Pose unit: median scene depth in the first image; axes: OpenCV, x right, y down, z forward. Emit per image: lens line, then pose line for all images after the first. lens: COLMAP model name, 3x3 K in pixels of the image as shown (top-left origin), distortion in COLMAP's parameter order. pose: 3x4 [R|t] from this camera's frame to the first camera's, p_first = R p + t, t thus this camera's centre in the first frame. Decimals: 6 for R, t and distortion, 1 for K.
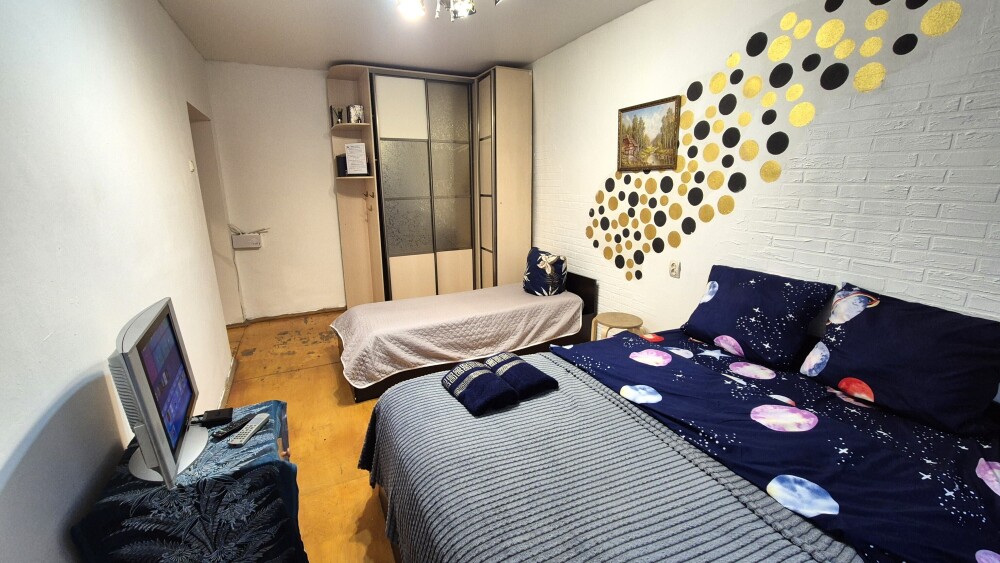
lens RADIAL K [[410.3, 0, 497.6], [0, 410.3, 277.9], [0, 0, 1]] dist [0.003368, -0.000081]
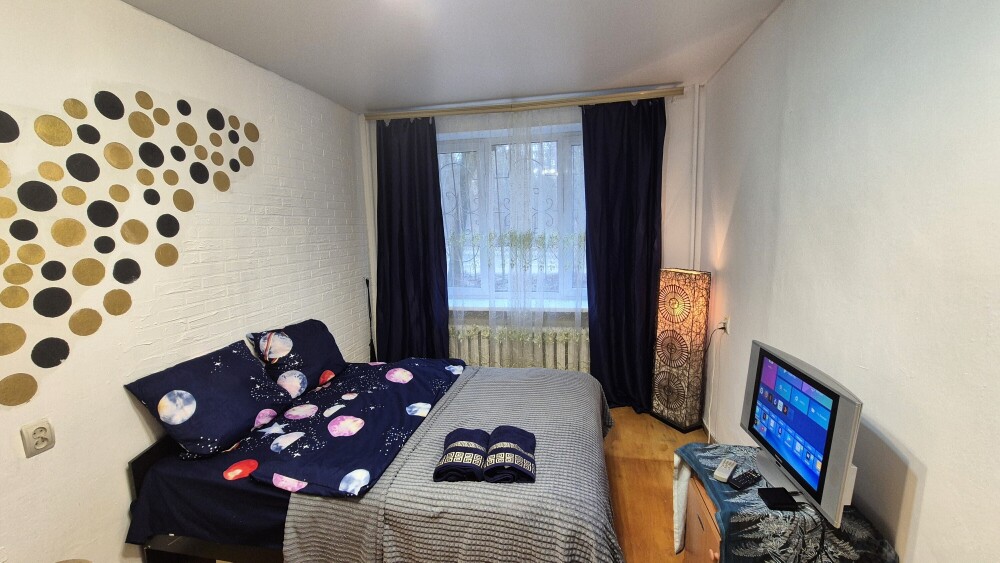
lens RADIAL K [[410.3, 0, 497.6], [0, 410.3, 277.9], [0, 0, 1]] dist [0.003368, -0.000081]
pose [[-0.800753, -0.045351, 0.597275, -0.374854], [0.175563, 0.935569, 0.306411, -0.284480], [-0.572688, 0.350219, -0.741198, 1.000657]]
